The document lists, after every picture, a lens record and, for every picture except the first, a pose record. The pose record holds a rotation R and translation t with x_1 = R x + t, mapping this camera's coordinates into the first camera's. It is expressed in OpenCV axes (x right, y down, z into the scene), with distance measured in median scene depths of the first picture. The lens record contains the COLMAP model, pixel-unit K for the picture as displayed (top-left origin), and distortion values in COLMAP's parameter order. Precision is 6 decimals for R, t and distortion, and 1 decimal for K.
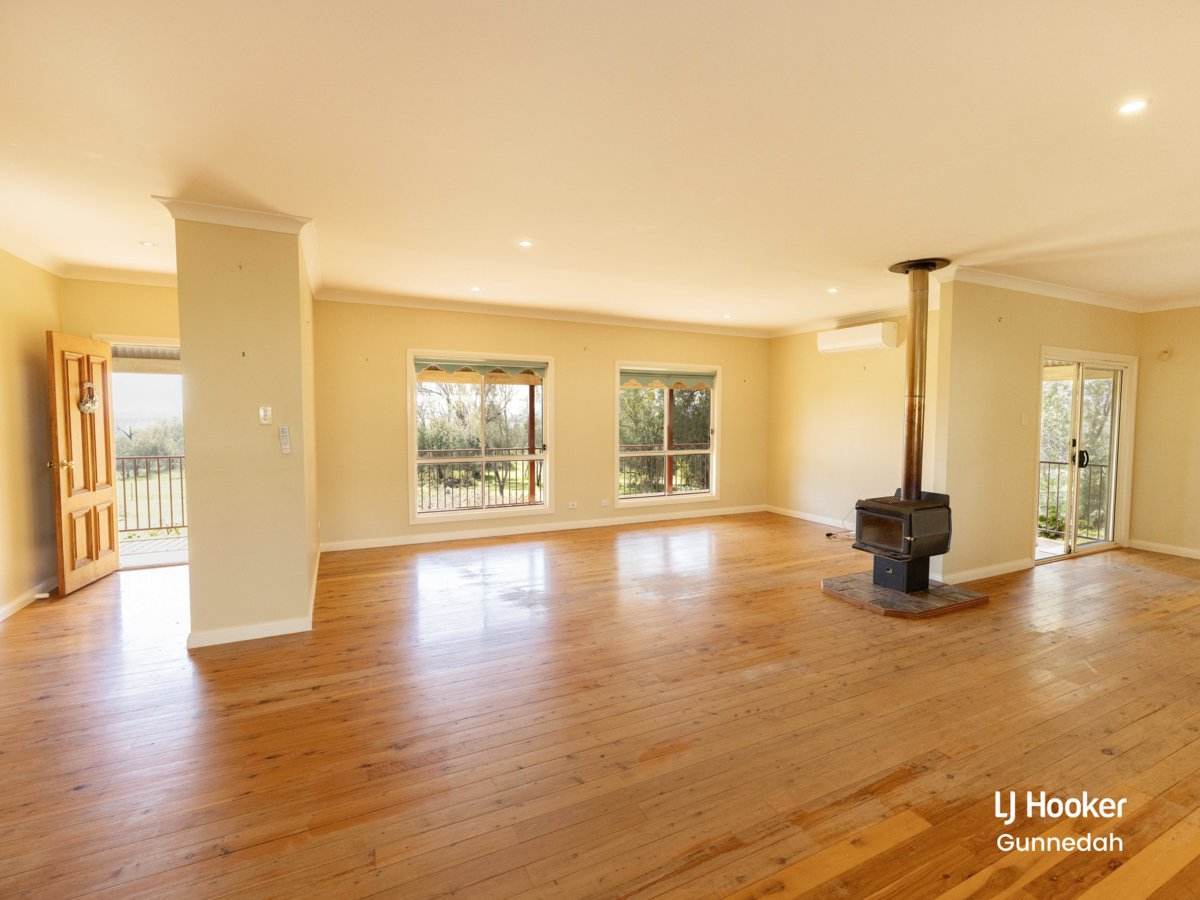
lens RADIAL K [[519.2, 0, 597.5], [0, 519.2, 444.1], [0, 0, 1]] dist [0.000682, 0.000569]
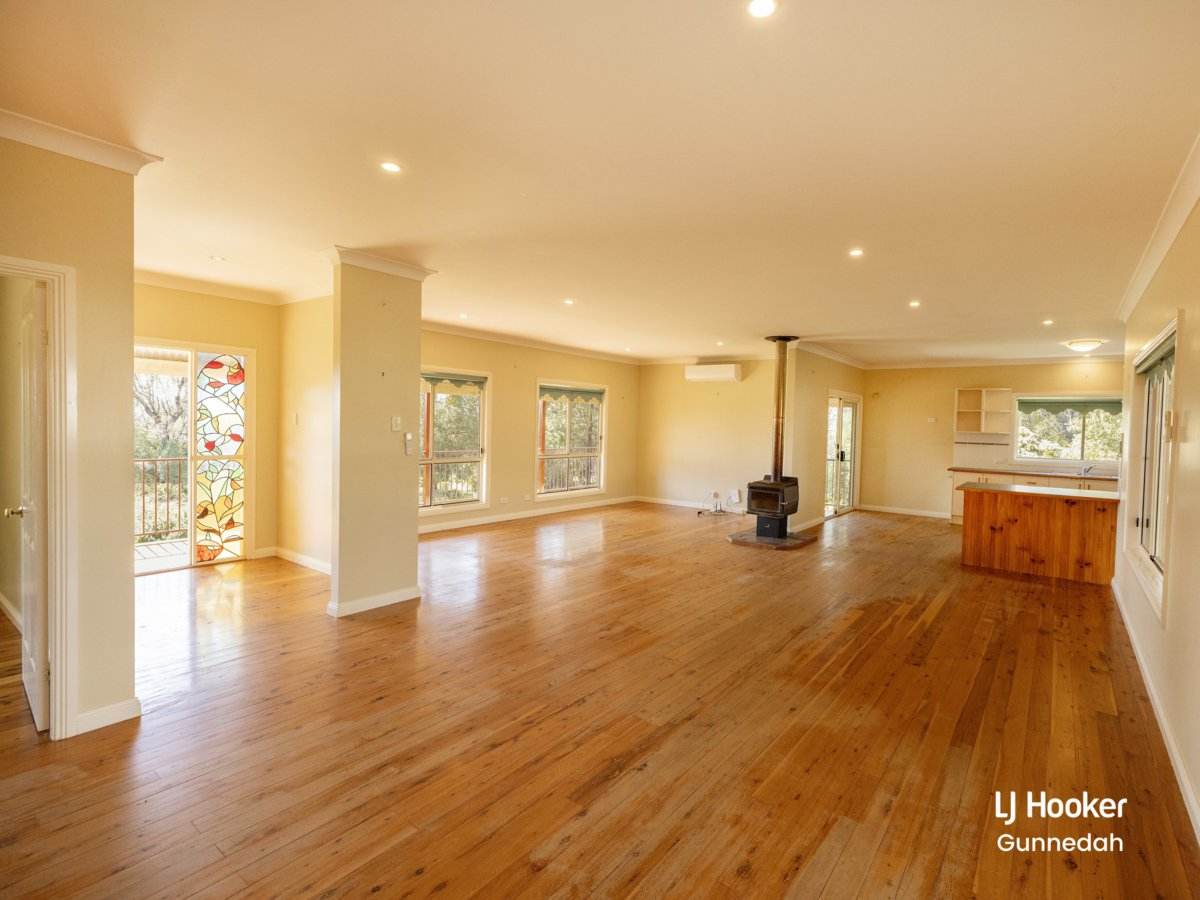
lens RADIAL K [[519.2, 0, 597.5], [0, 519.2, 444.1], [0, 0, 1]] dist [0.000682, 0.000569]
pose [[0.918054, 0.001623, 0.396452, -0.525521], [0.002046, 0.999959, -0.008833, 0.004023], [-0.396450, 0.008920, 0.918013, -0.251884]]
